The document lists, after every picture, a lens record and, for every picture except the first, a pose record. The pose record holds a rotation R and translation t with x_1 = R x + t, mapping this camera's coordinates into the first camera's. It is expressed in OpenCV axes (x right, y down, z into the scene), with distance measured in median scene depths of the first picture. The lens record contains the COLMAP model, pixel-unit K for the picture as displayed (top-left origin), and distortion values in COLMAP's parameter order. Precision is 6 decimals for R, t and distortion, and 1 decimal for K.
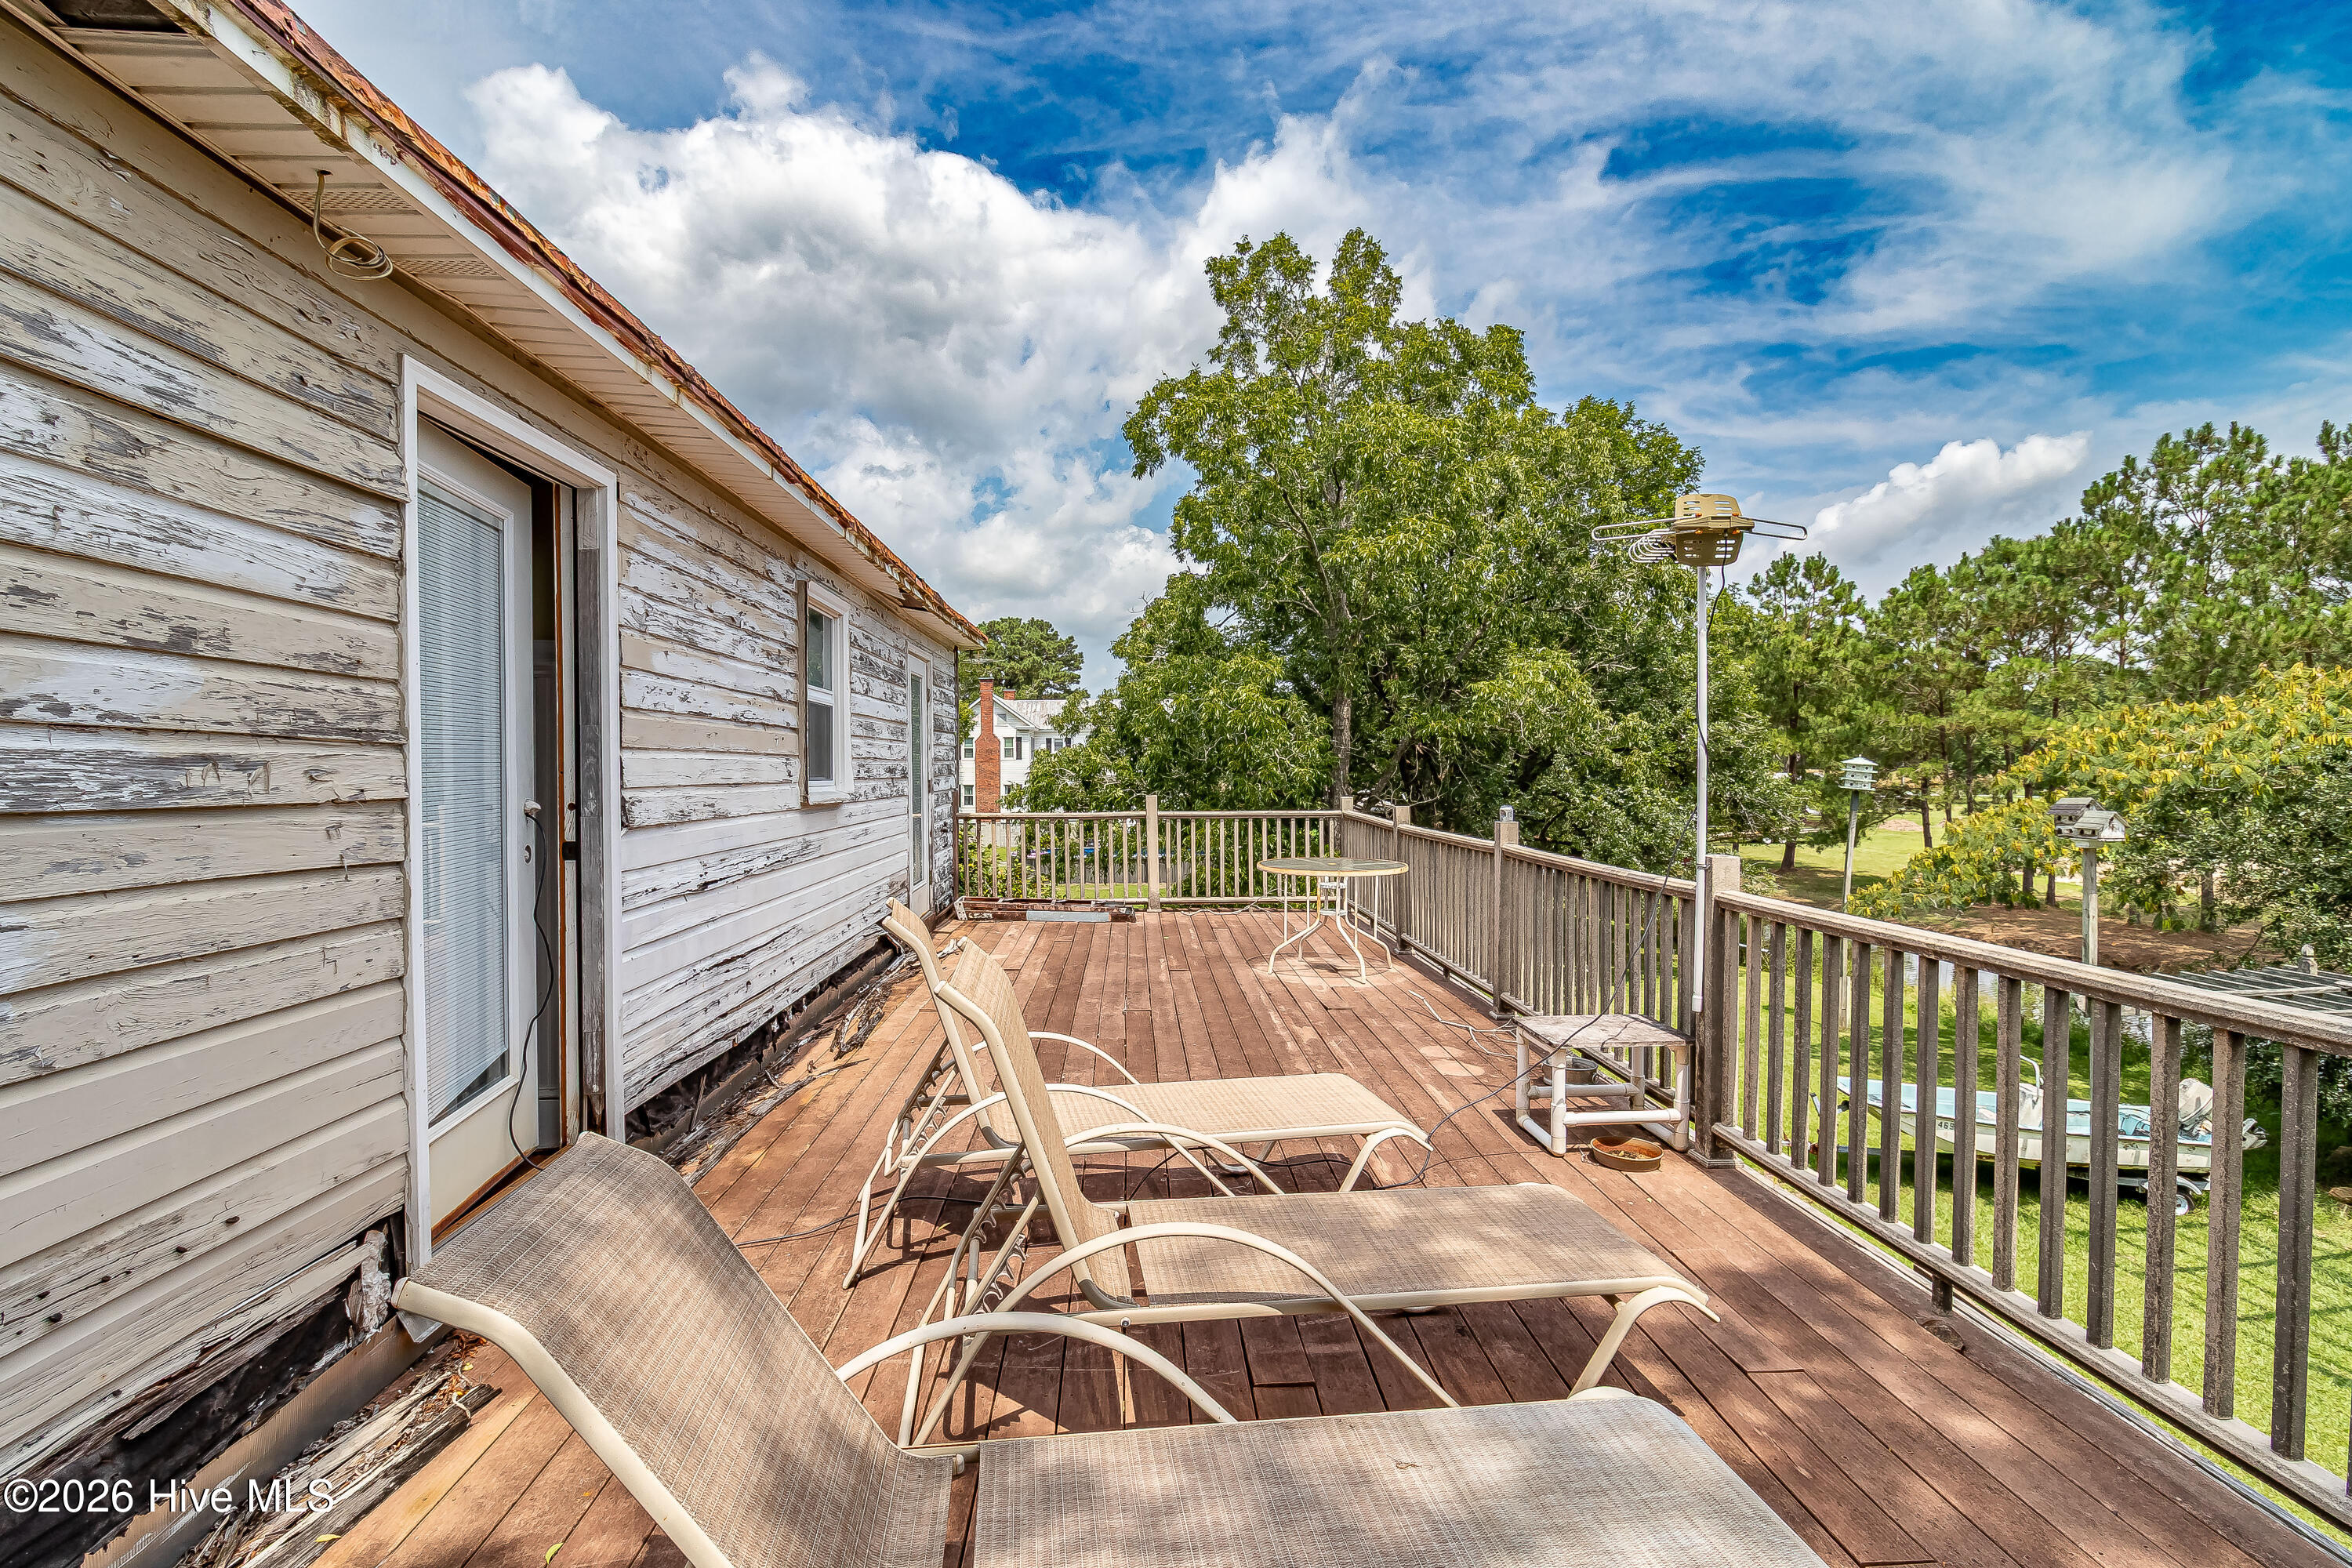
lens RADIAL K [[1085.7, 0, 1176.6], [0, 1085.7, 768.2], [0, 0, 1]] dist [-0.017580, -0.006187]
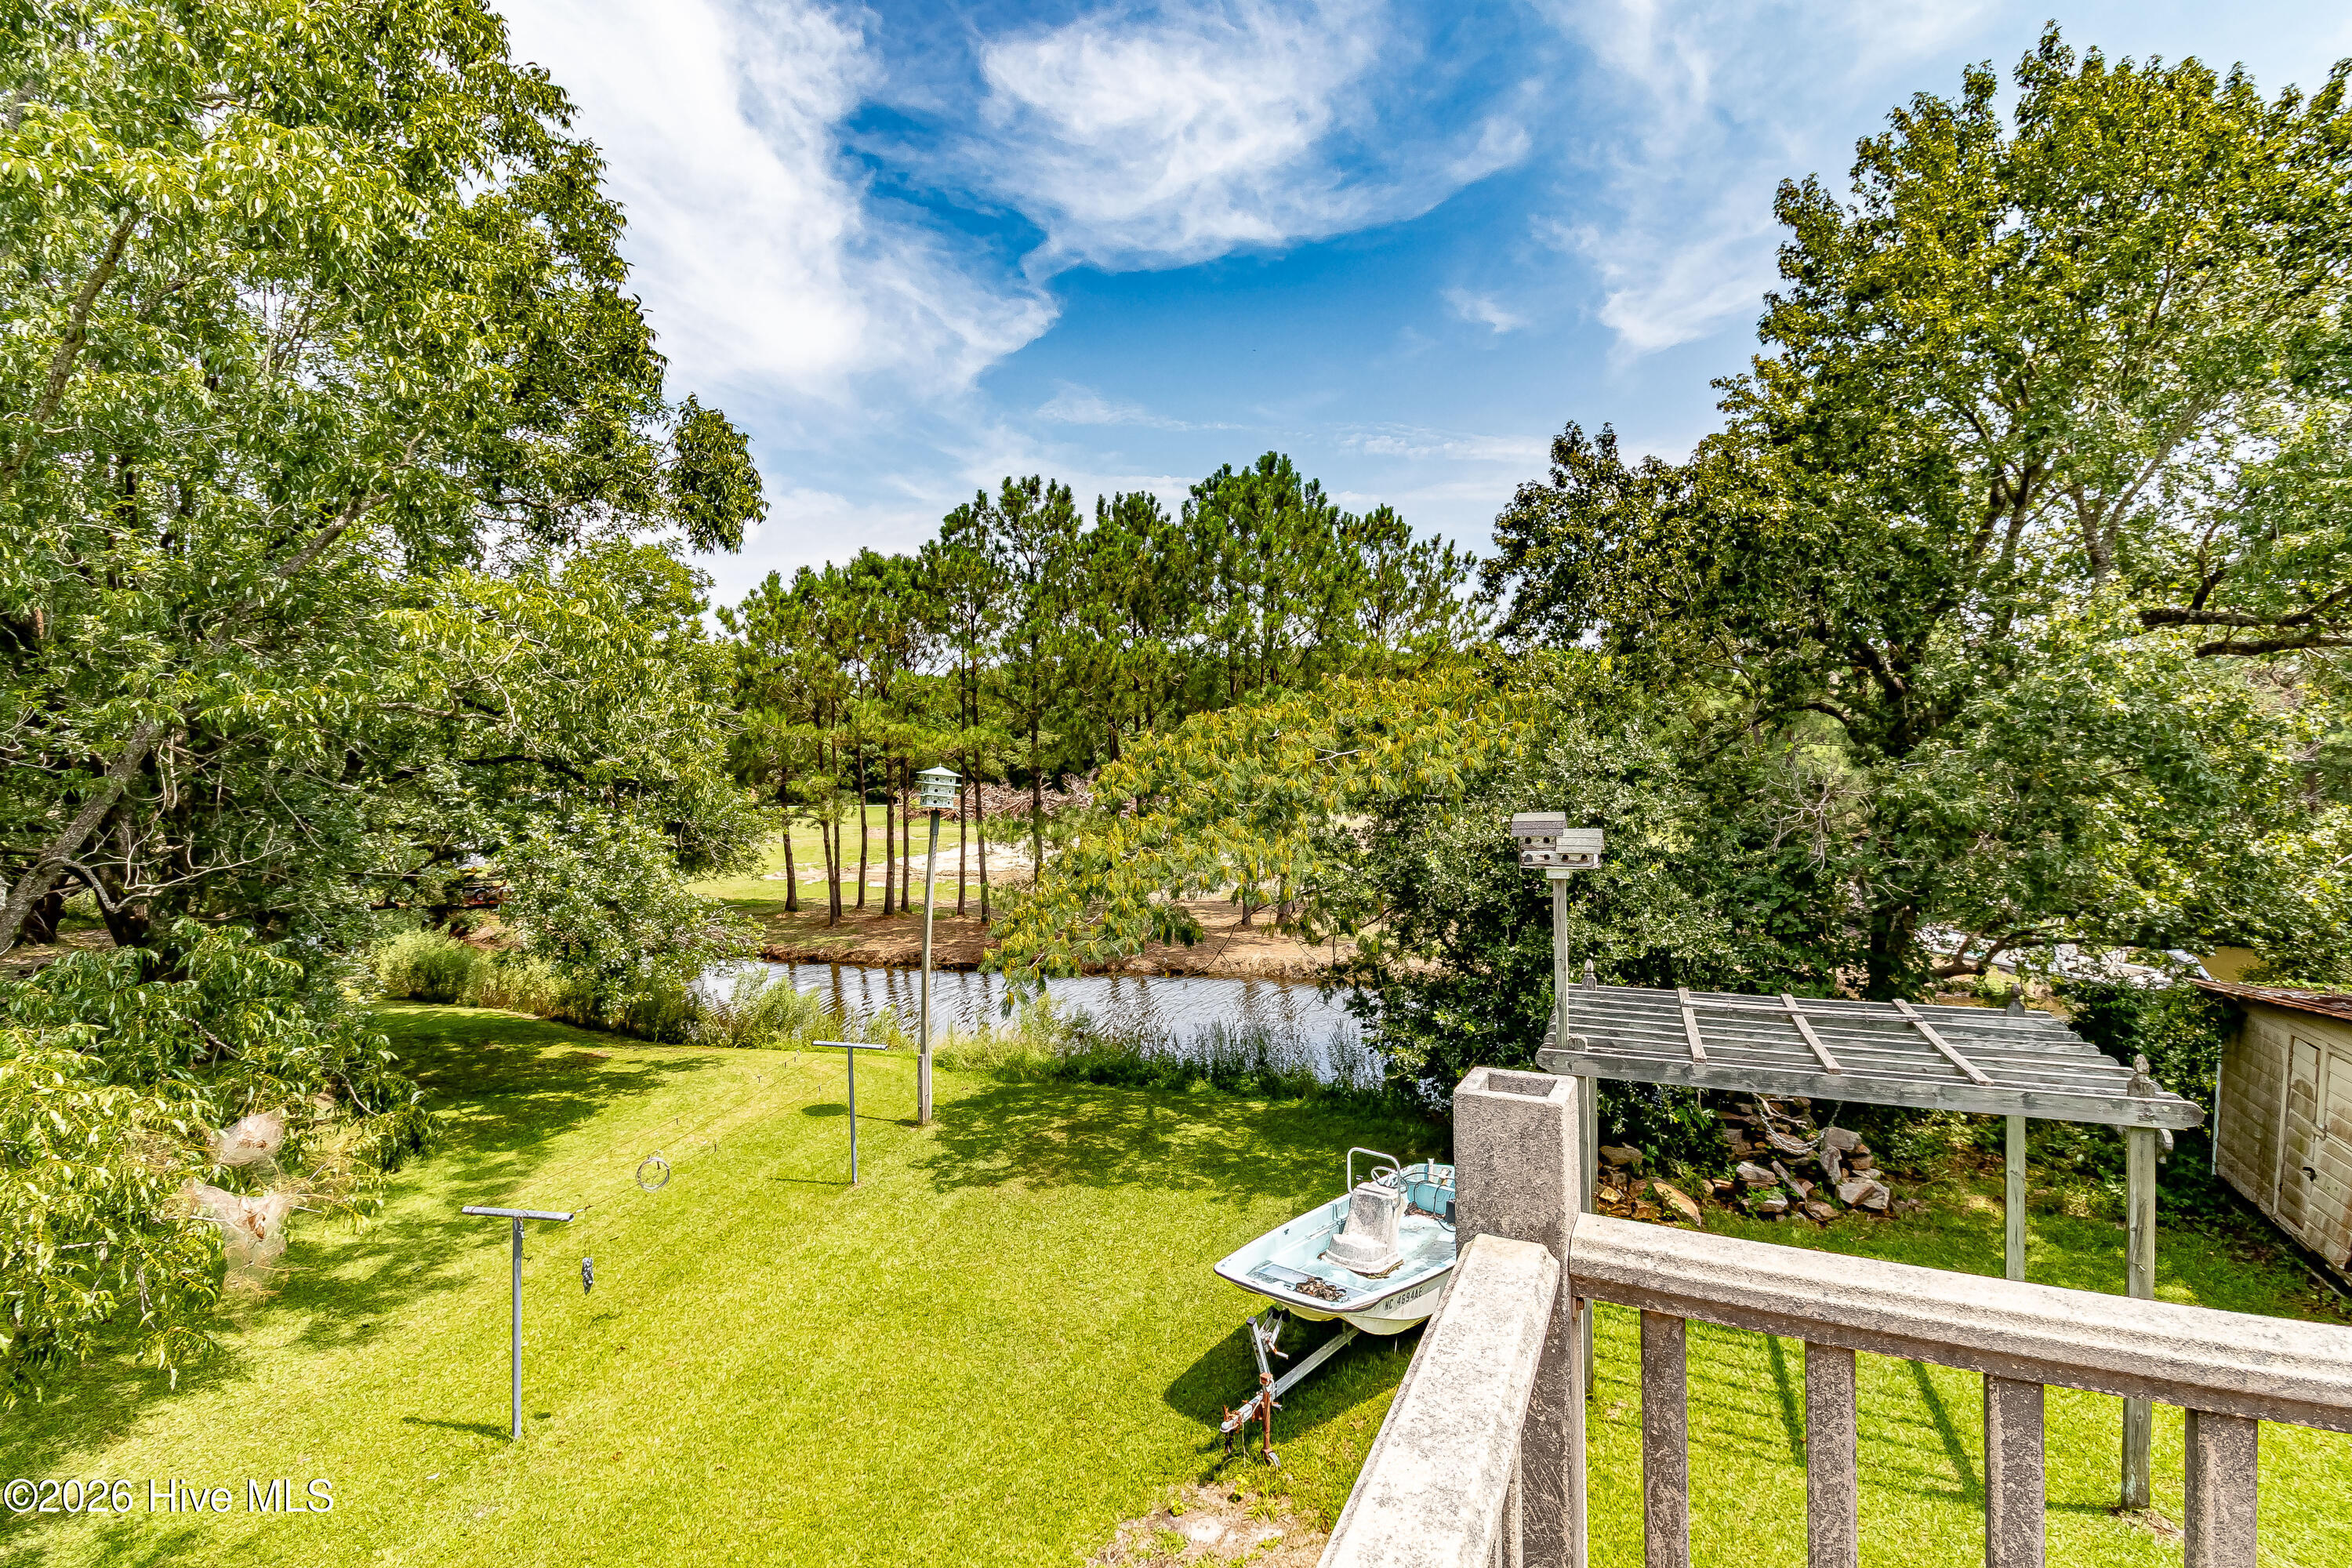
lens RADIAL K [[1067.9, 0, 1176.0], [0, 1067.9, 784.0], [0, 0, 1]] dist [-0.035749, 0.011715]
pose [[0.468391, -0.015606, 0.883384, 0.022921], [0.016107, 0.999829, 0.009123, -0.001439], [-0.883375, 0.009955, 0.468562, 0.283254]]
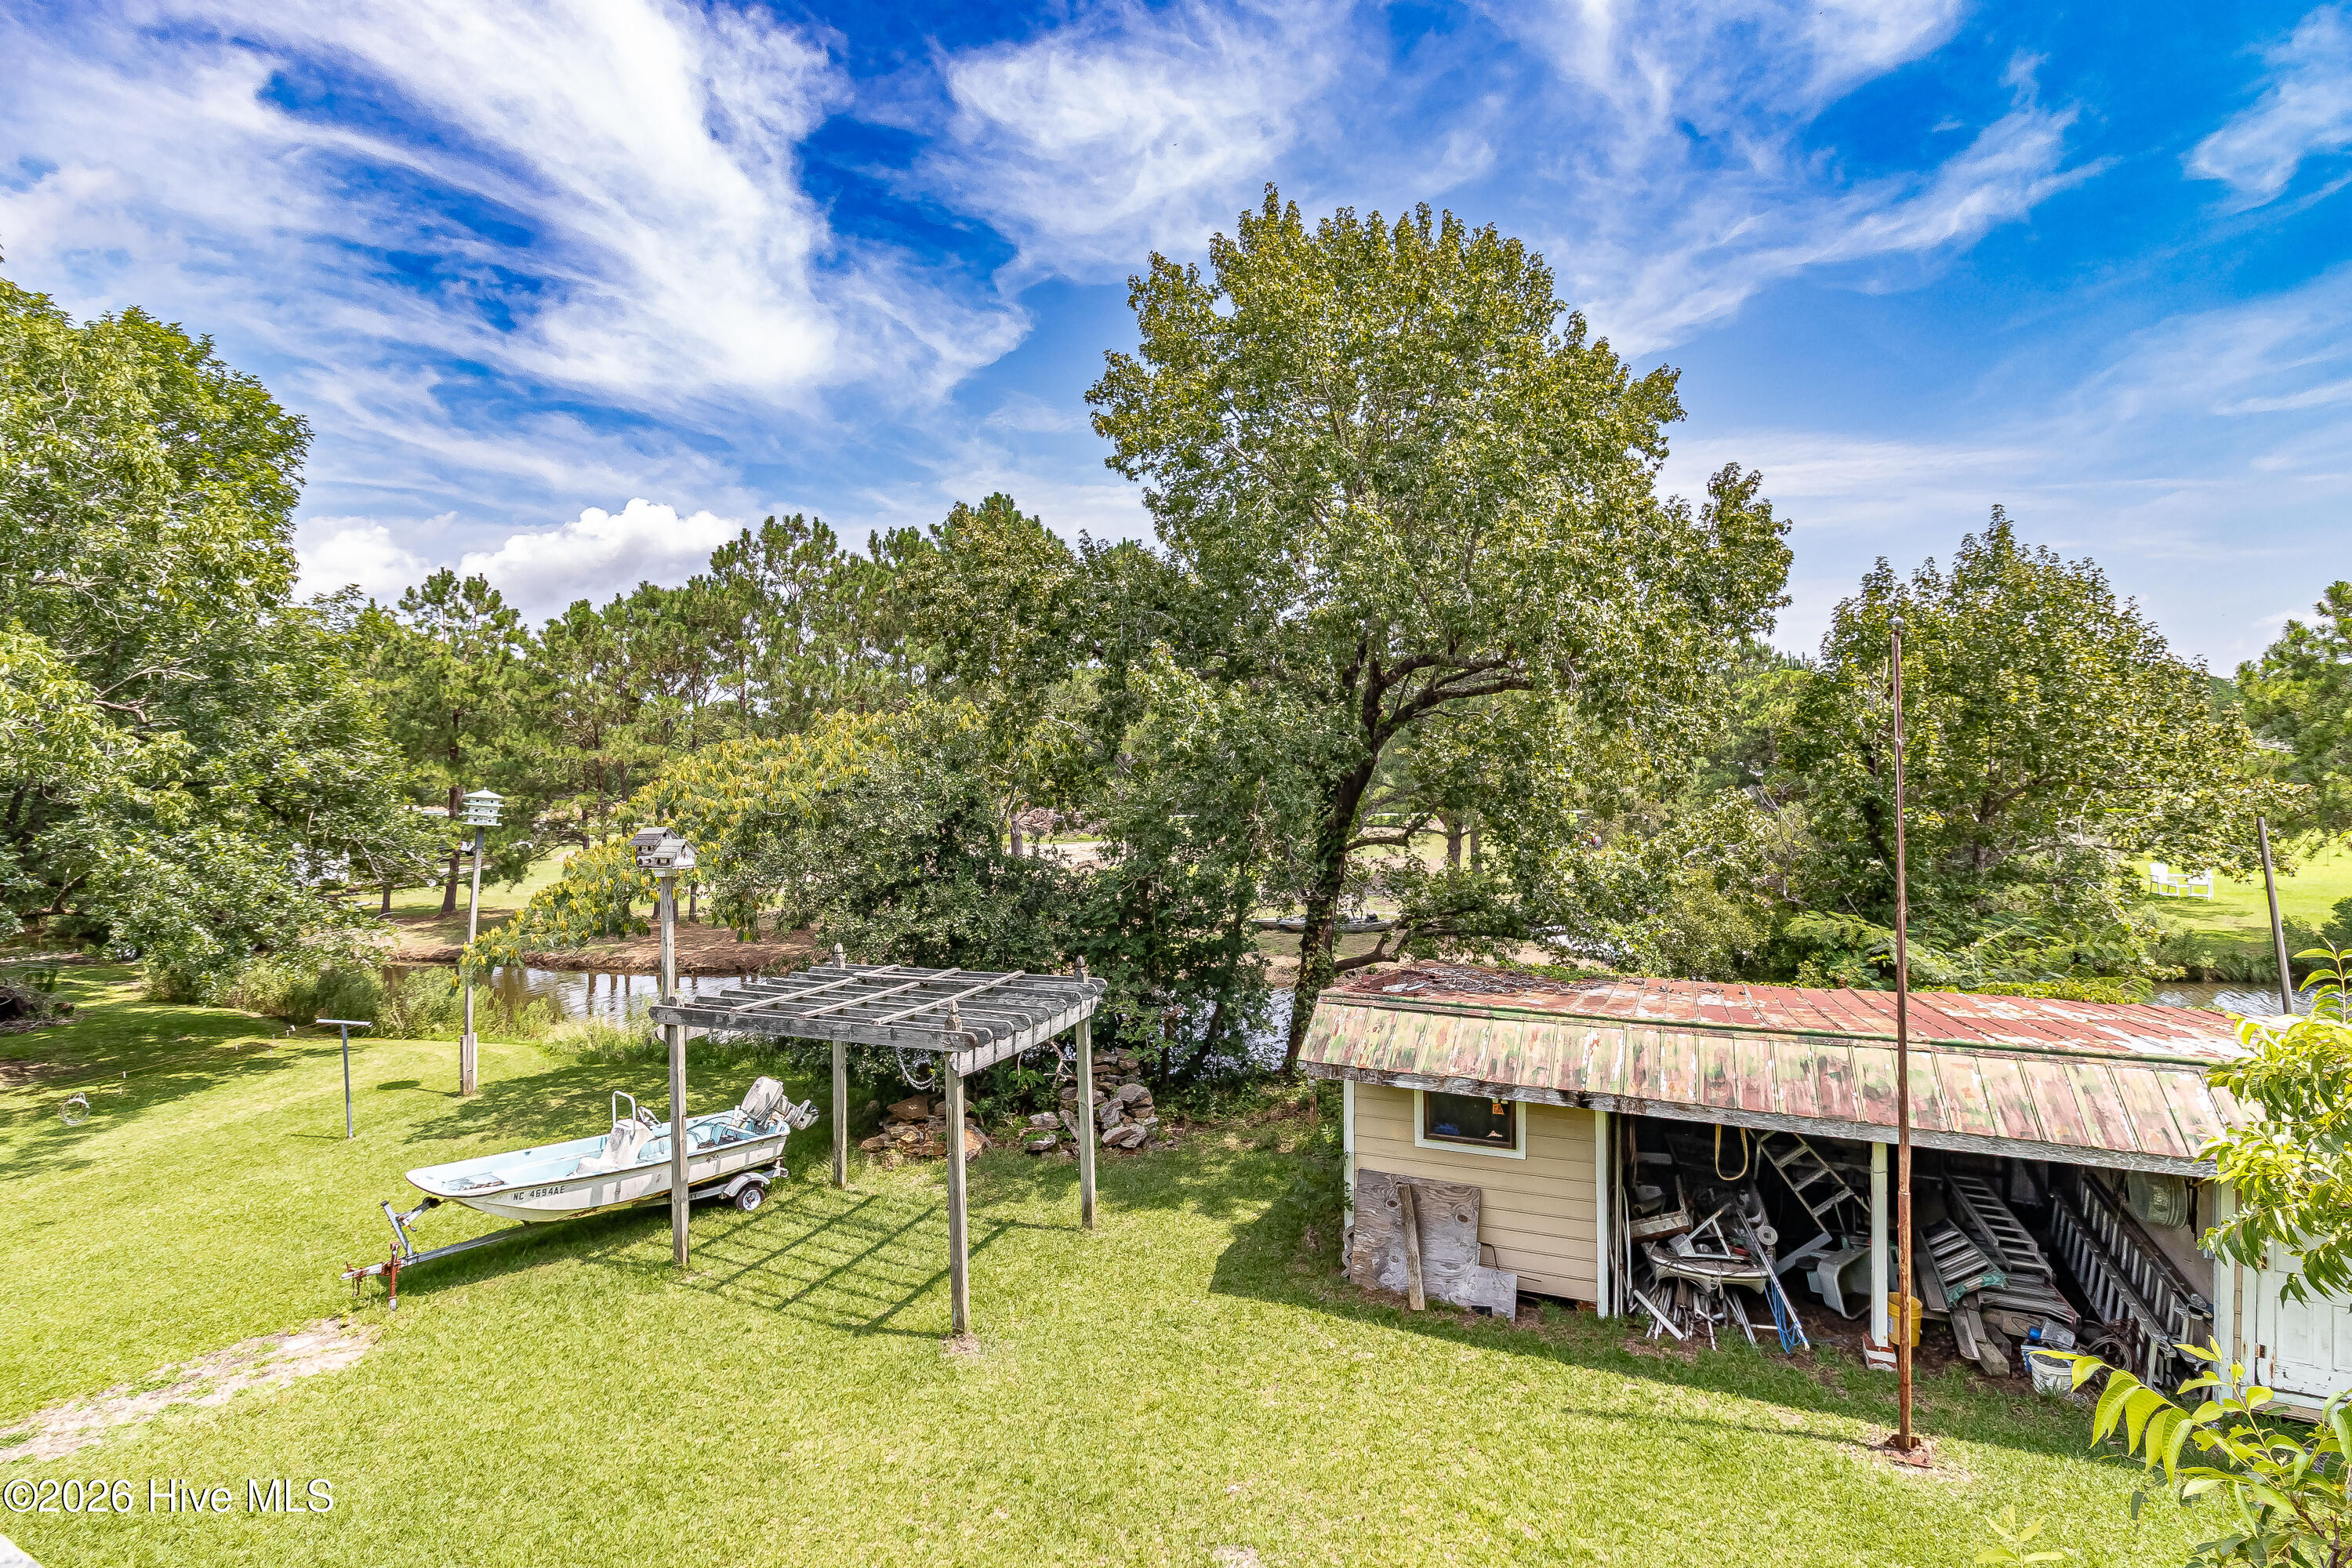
lens RADIAL K [[1085.7, 0, 1176.6], [0, 1085.7, 768.2], [0, 0, 1]] dist [-0.017580, -0.006187]
pose [[0.466739, 0.005566, 0.884377, 0.060483], [0.021742, 0.999606, -0.017766, 0.000280], [-0.884128, 0.027520, 0.466434, 0.031278]]
